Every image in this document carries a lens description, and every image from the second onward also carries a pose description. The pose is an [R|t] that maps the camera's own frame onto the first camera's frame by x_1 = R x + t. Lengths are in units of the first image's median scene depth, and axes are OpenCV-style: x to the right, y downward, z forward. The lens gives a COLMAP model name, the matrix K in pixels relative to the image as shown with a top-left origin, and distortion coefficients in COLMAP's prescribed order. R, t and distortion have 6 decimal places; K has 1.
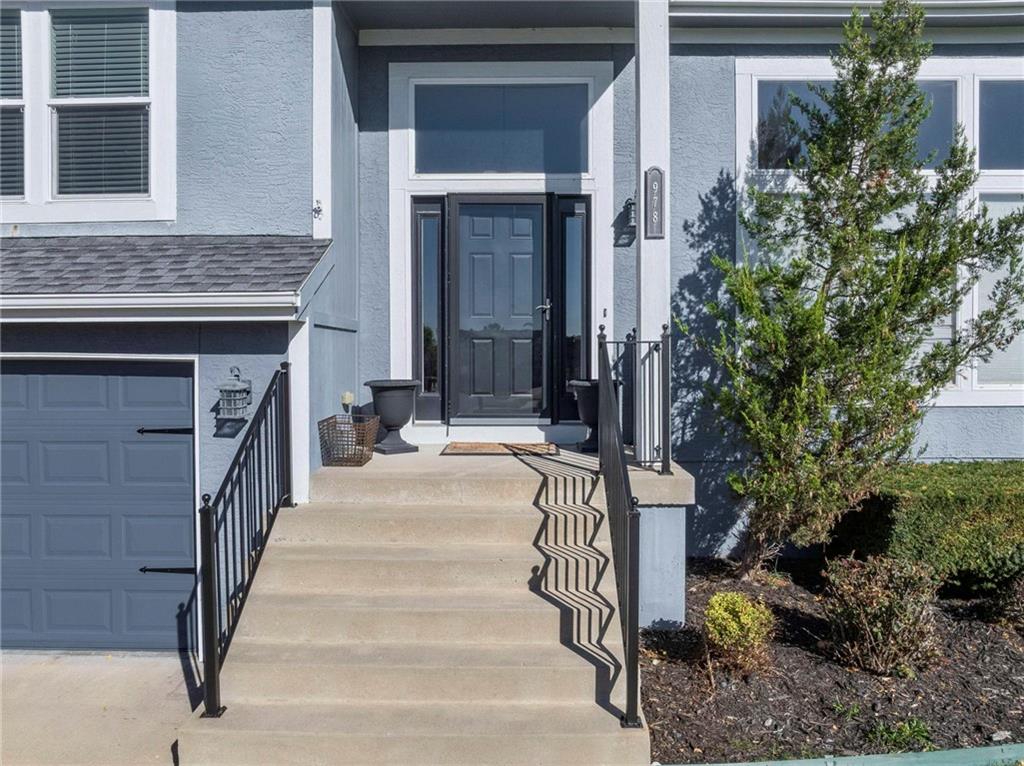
lens RADIAL K [[723.4, 0, 512.0], [0, 723.4, 368.0], [0, 0, 1]] dist [-0.030537, -0.000806]
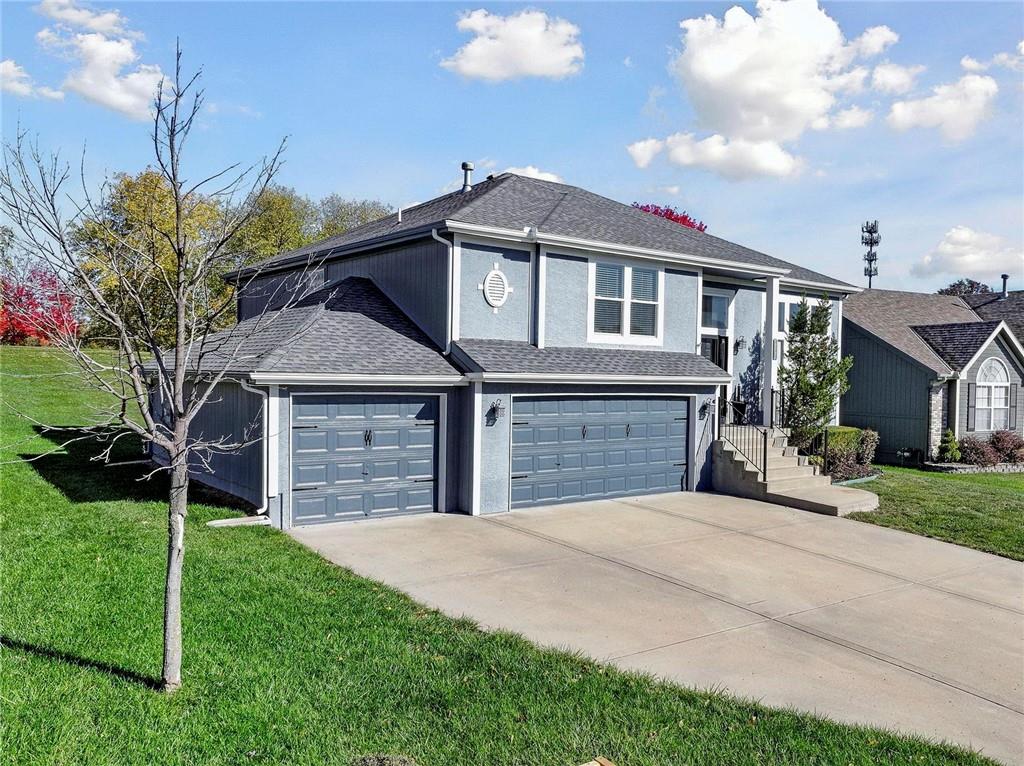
lens RADIAL K [[844.0, 0, 570.5], [0, 844.0, 399.0], [0, 0, 1]] dist [-0.006855, -0.000803]
pose [[0.770217, -0.001031, 0.637782, -2.922626], [-0.005608, 0.999949, 0.008388, -0.022372], [-0.637758, -0.010037, 0.770172, -1.370077]]
